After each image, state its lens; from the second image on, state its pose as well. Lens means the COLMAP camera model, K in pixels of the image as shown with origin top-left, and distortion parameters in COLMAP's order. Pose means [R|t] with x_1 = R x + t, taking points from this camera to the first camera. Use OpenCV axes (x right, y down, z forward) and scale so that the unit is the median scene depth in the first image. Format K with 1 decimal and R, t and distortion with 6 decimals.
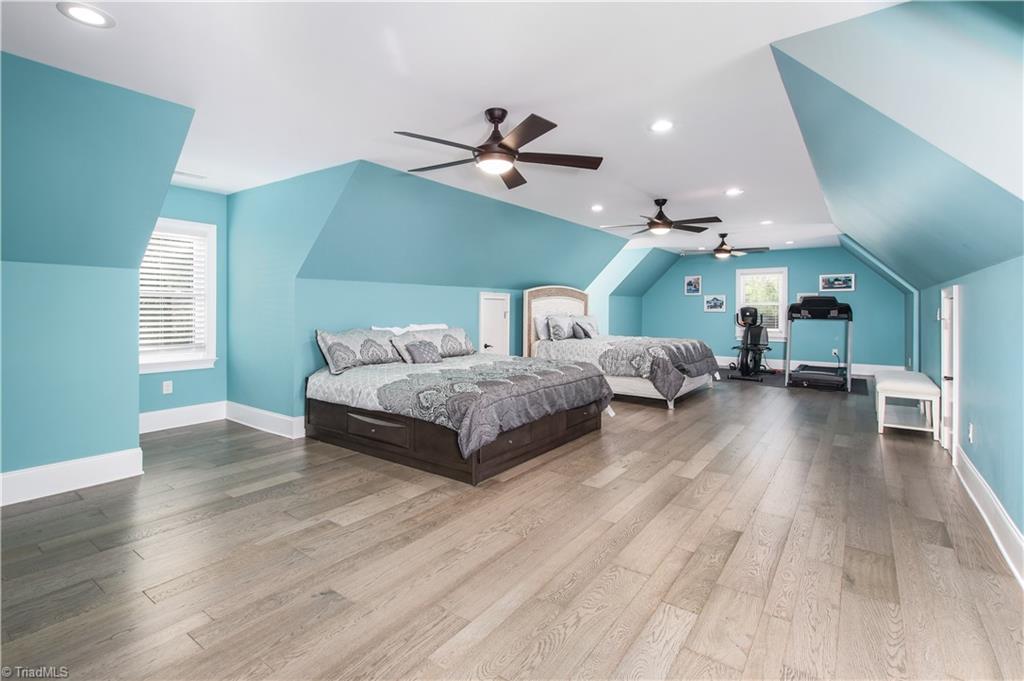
lens RADIAL K [[480.4, 0, 516.0], [0, 480.4, 311.6], [0, 0, 1]] dist [0.003306, 0.000060]
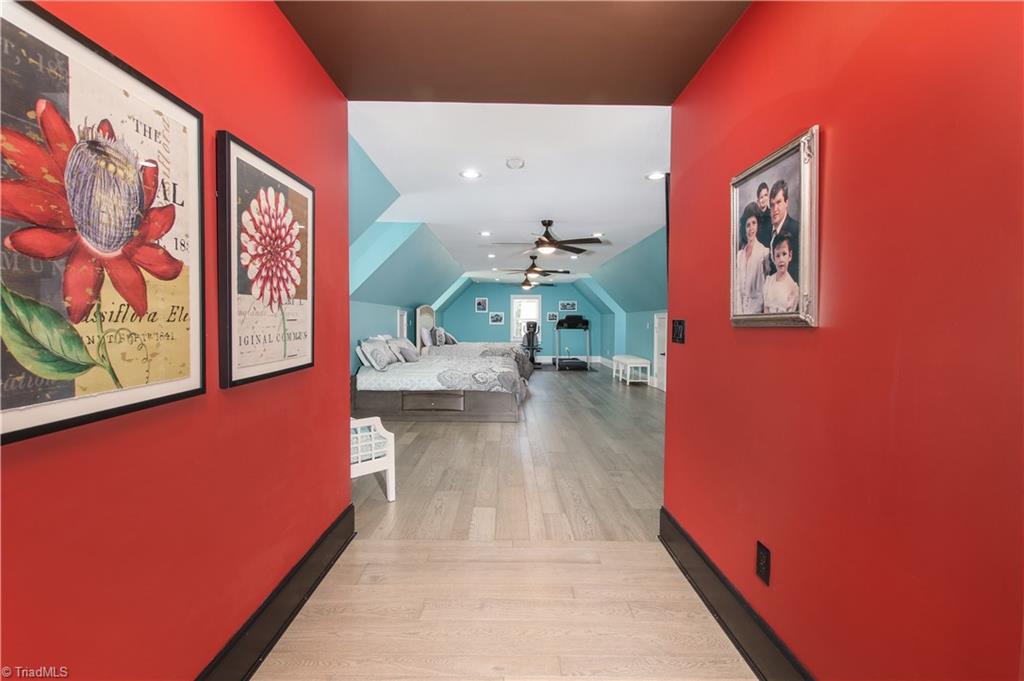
lens RADIAL K [[480.4, 0, 508.9], [0, 480.4, 334.3], [0, 0, 1]] dist [0.003306, 0.000060]
pose [[0.794313, -0.013625, 0.607356, -0.559365], [0.000318, 0.999758, 0.022012, -0.001922], [-0.607509, -0.017291, 0.794125, -0.184496]]
